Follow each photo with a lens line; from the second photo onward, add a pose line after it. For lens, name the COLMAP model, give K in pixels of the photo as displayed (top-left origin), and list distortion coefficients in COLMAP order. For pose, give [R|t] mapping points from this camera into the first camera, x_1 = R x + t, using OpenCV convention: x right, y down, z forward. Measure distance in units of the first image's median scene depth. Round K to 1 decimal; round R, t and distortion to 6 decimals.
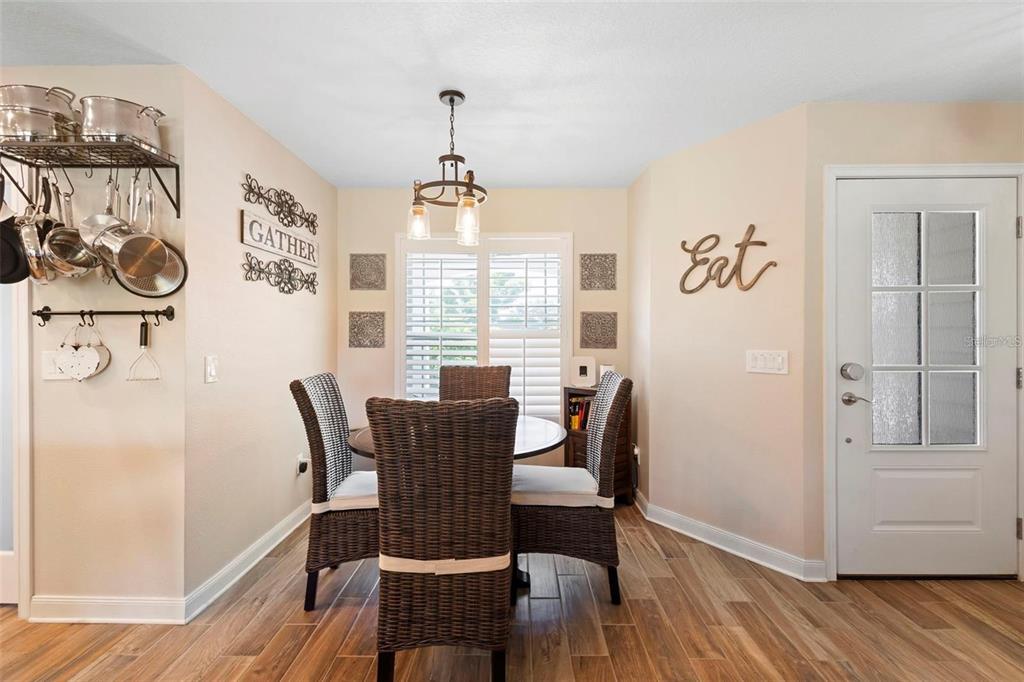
lens RADIAL K [[467.4, 0, 511.0], [0, 467.4, 336.7], [0, 0, 1]] dist [-0.000469, 0.000034]
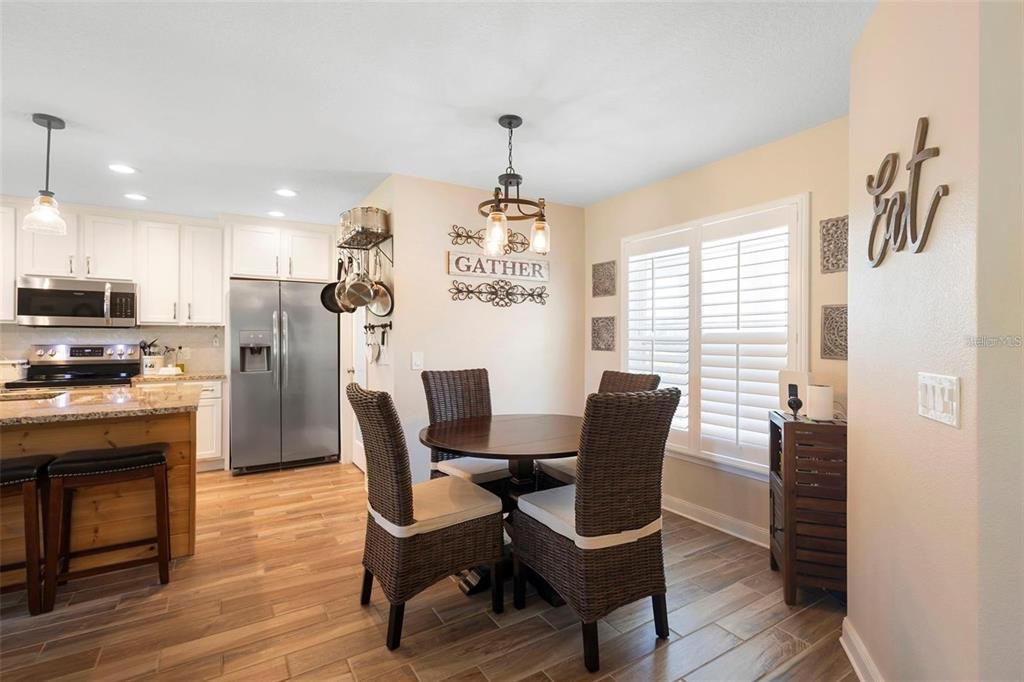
lens RADIAL K [[467.4, 0, 511.0], [0, 467.4, 336.7], [0, 0, 1]] dist [-0.000469, 0.000034]
pose [[0.541068, -0.001140, -0.840978, 0.659809], [-0.004849, 0.999978, -0.004475, -0.003706], [0.840965, 0.006499, 0.541050, 0.346134]]
